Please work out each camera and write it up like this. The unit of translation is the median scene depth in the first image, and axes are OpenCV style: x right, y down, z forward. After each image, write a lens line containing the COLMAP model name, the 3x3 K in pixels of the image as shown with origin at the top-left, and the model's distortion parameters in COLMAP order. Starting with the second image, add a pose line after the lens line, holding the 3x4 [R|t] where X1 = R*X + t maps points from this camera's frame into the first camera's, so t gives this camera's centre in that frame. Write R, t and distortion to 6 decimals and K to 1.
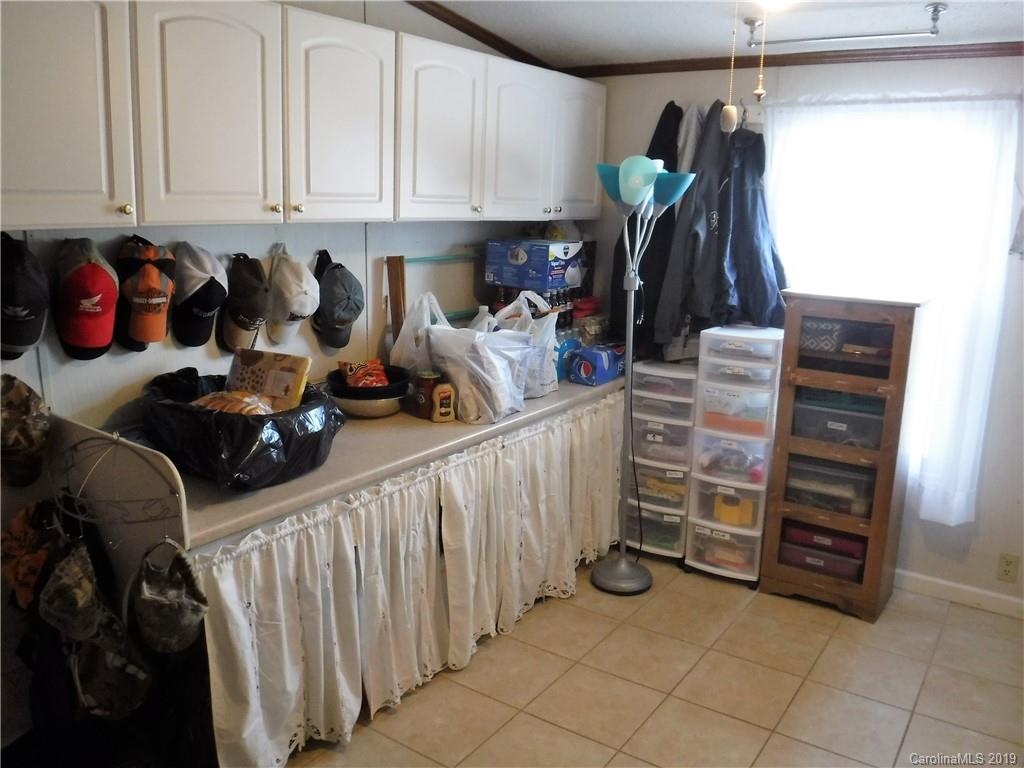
lens RADIAL K [[832.8, 0, 519.2], [0, 832.8, 387.2], [0, 0, 1]] dist [-0.073807, 0.024830]
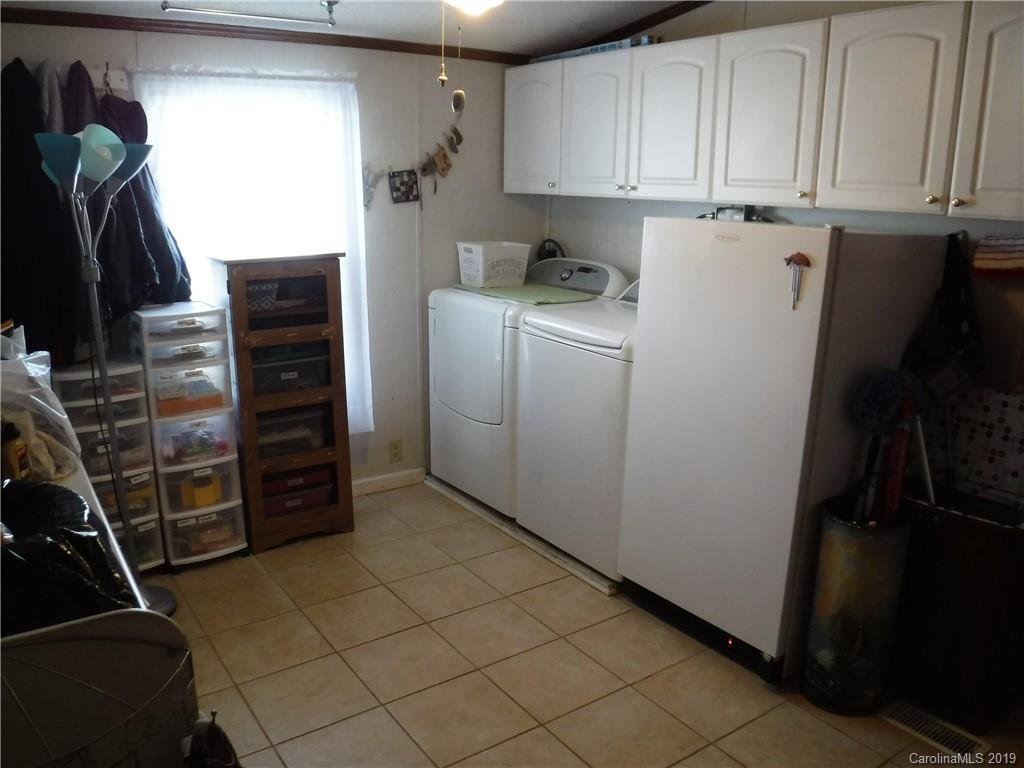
lens RADIAL K [[832.8, 0, 520.2], [0, 832.8, 382.9], [0, 0, 1]] dist [-0.073807, 0.024830]
pose [[0.373543, -0.248198, 0.893792, -0.473800], [0.214901, 0.960480, 0.176904, -0.070816], [-0.902377, 0.125996, 0.412118, 0.265915]]
